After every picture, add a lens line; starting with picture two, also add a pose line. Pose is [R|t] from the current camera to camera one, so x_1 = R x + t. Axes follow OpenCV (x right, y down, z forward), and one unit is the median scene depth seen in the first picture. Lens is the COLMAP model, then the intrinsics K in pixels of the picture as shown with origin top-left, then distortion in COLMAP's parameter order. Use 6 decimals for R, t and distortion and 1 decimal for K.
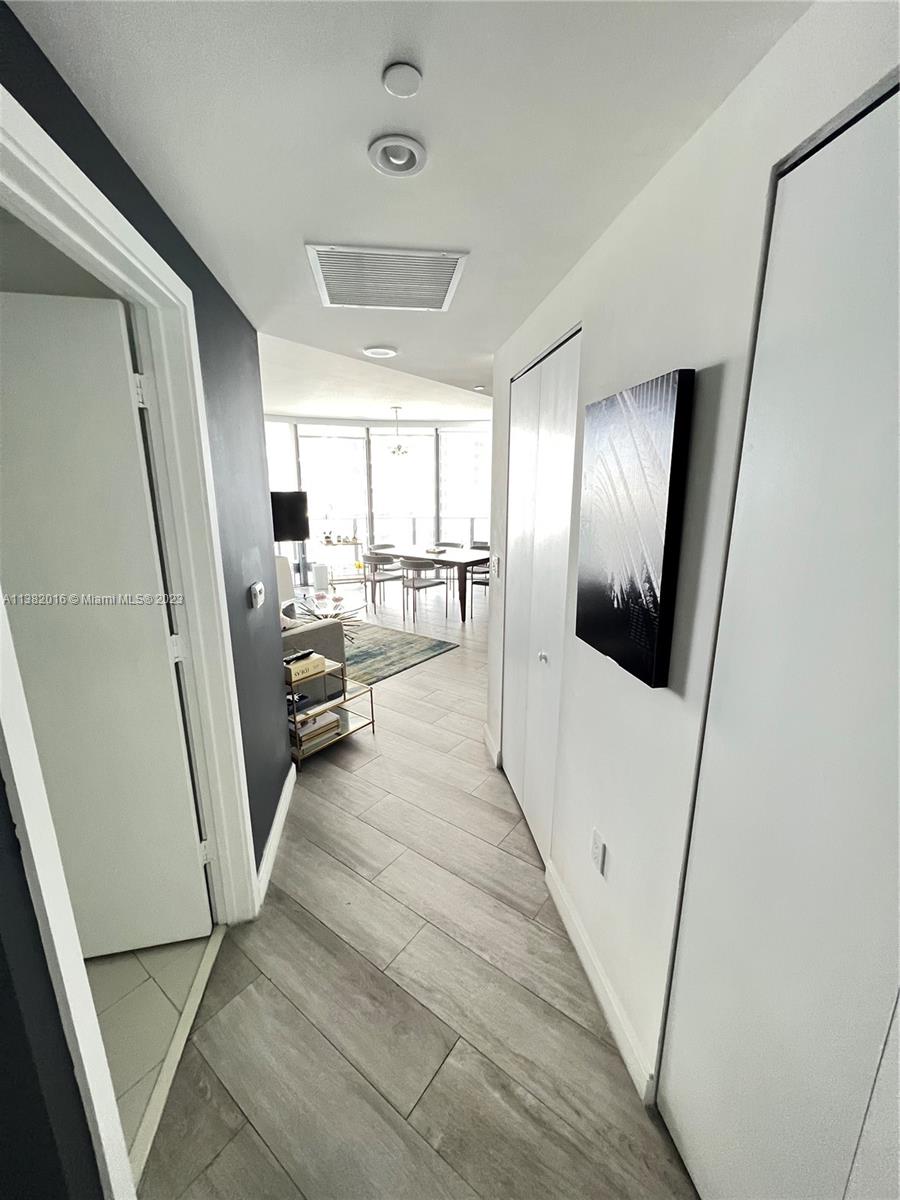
lens RADIAL K [[479.7, 0, 446.7], [0, 479.7, 598.5], [0, 0, 1]] dist [0.002939, 0.000278]
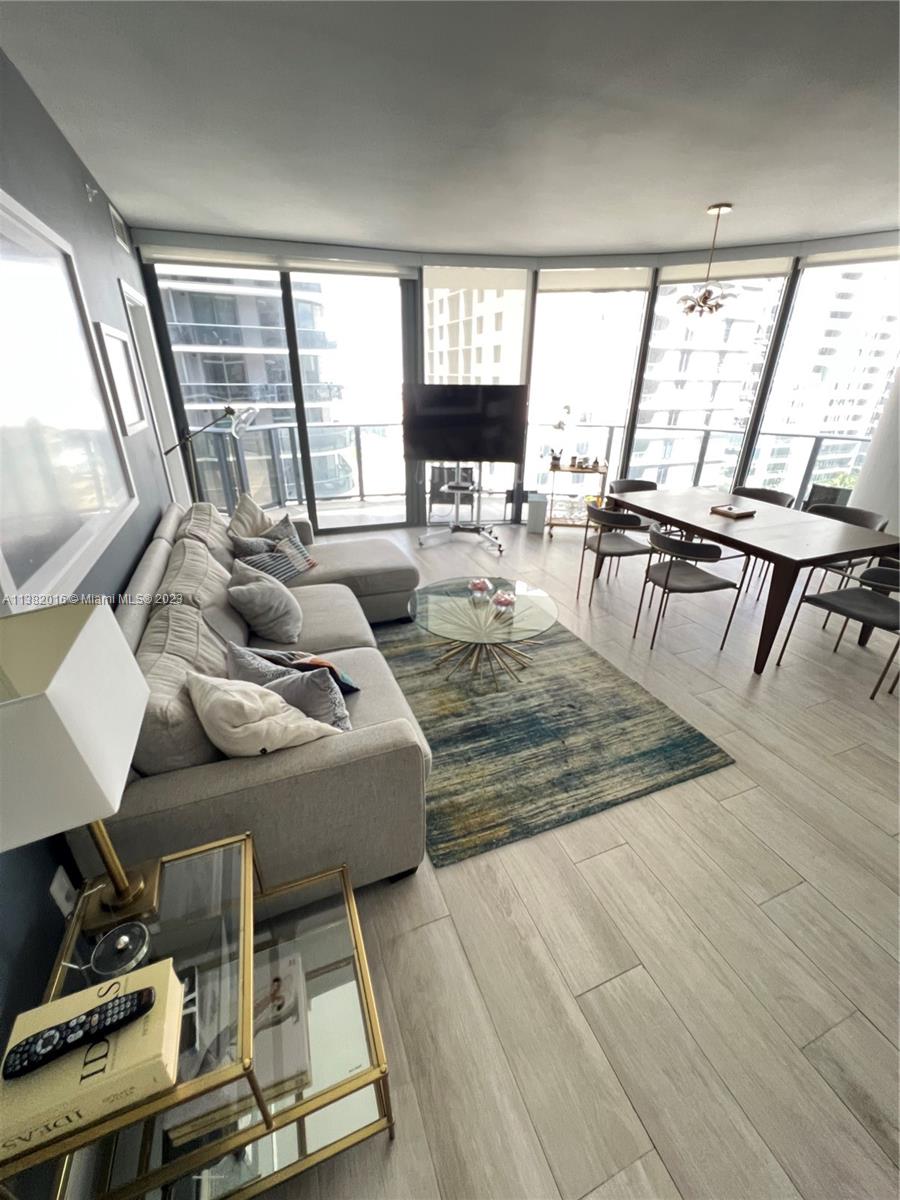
lens RADIAL K [[477.1, 0, 450.0], [0, 477.1, 600.0], [0, 0, 1]] dist [0.000333, -0.000065]
pose [[0.855311, 0.232056, -0.463243, -0.023142], [-0.129370, 0.961424, 0.242749, -0.095349], [0.501704, -0.147696, 0.852337, 0.392331]]
